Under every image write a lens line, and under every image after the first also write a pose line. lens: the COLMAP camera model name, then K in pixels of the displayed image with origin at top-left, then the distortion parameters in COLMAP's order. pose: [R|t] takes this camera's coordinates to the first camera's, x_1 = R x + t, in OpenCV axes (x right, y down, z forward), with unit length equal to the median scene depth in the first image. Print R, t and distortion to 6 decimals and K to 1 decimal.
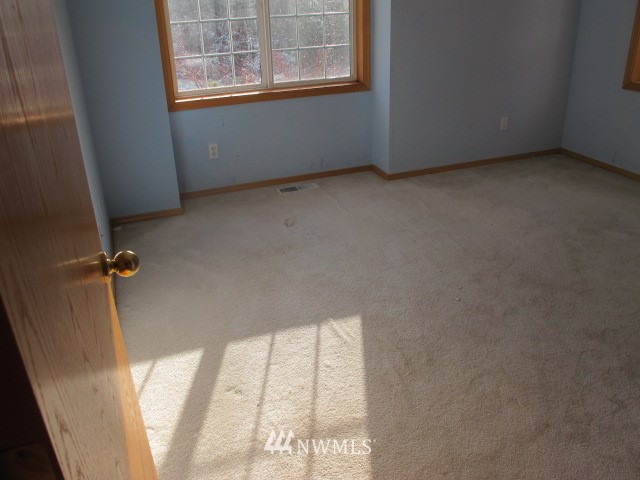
lens RADIAL K [[533.6, 0, 320.0], [0, 533.6, 240.0], [0, 0, 1]] dist [-0.099530, 0.006528]
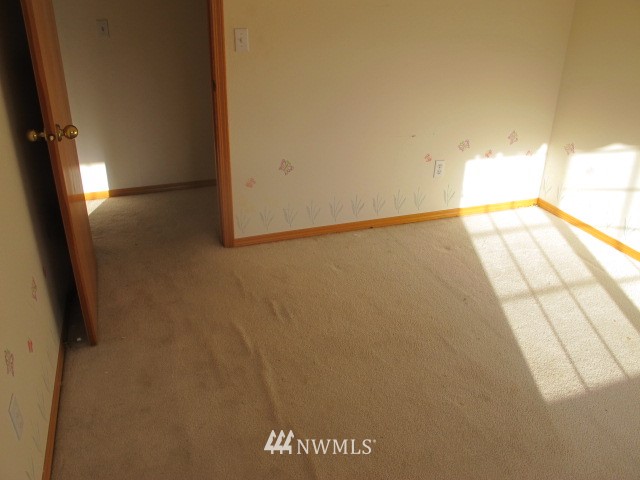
lens RADIAL K [[533.6, 0, 320.0], [0, 533.6, 240.0], [0, 0, 1]] dist [-0.099530, 0.006528]
pose [[-0.999976, -0.003972, 0.005760, 0.286126], [0.002085, 0.616645, 0.787239, -0.432104], [-0.006678, 0.787232, -0.616621, 0.904935]]
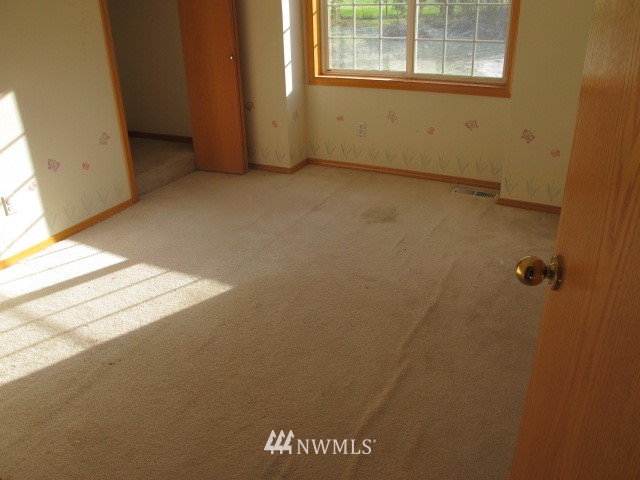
lens RADIAL K [[533.6, 0, 320.0], [0, 533.6, 240.0], [0, 0, 1]] dist [-0.099530, 0.006528]
pose [[0.671107, 0.337942, -0.659857, 0.604030], [-0.312395, 0.936090, 0.161693, -0.126062], [0.672328, 0.097622, 0.733788, 0.233124]]
